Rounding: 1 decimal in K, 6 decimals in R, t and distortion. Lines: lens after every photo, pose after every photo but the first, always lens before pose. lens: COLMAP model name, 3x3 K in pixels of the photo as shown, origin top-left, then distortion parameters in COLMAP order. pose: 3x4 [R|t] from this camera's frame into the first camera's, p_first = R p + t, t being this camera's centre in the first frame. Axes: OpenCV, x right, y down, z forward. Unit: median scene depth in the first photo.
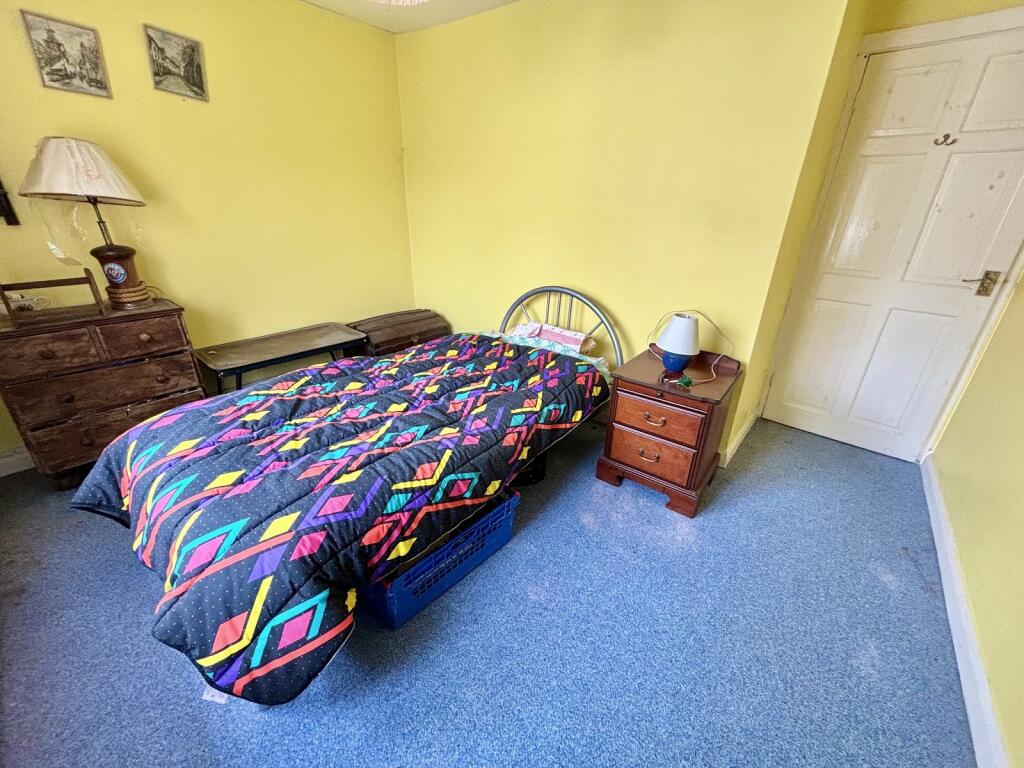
lens RADIAL K [[415.5, 0, 512.0], [0, 415.5, 384.0], [0, 0, 1]] dist [-0.002692, 0.000104]
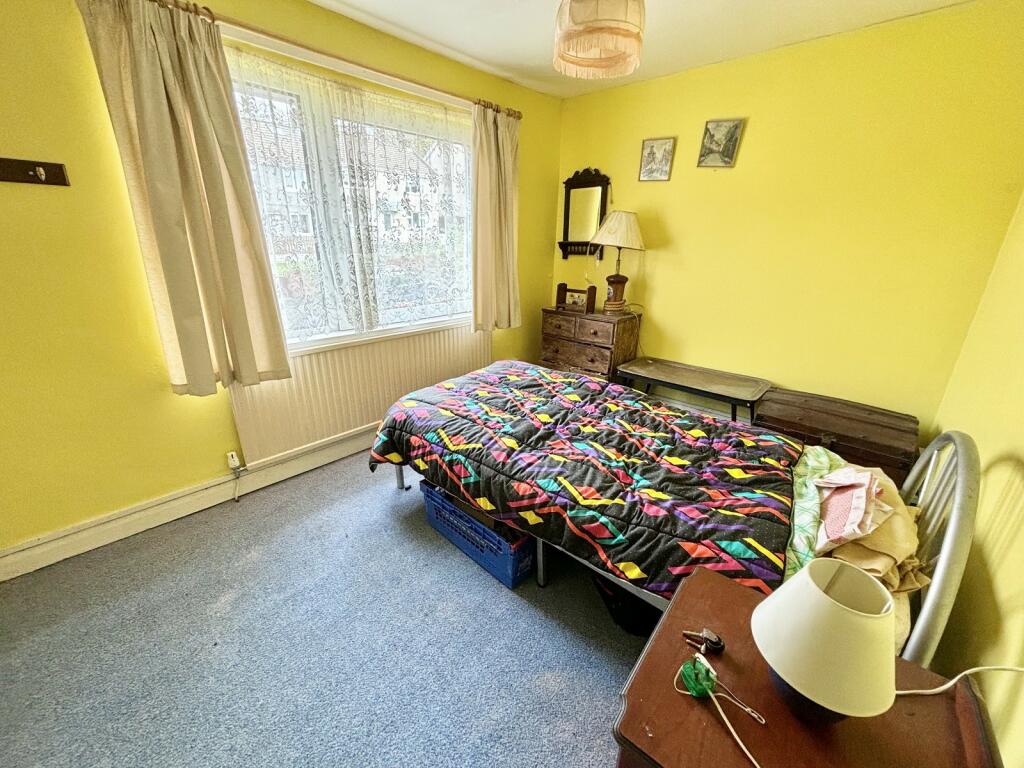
lens RADIAL K [[415.5, 0, 512.0], [0, 415.5, 384.0], [0, 0, 1]] dist [-0.002692, 0.000104]
pose [[-0.045558, 0.308063, -0.950274, 0.723391], [-0.408924, 0.862159, 0.299102, -0.302656], [0.911430, 0.402217, 0.086696, 0.701207]]
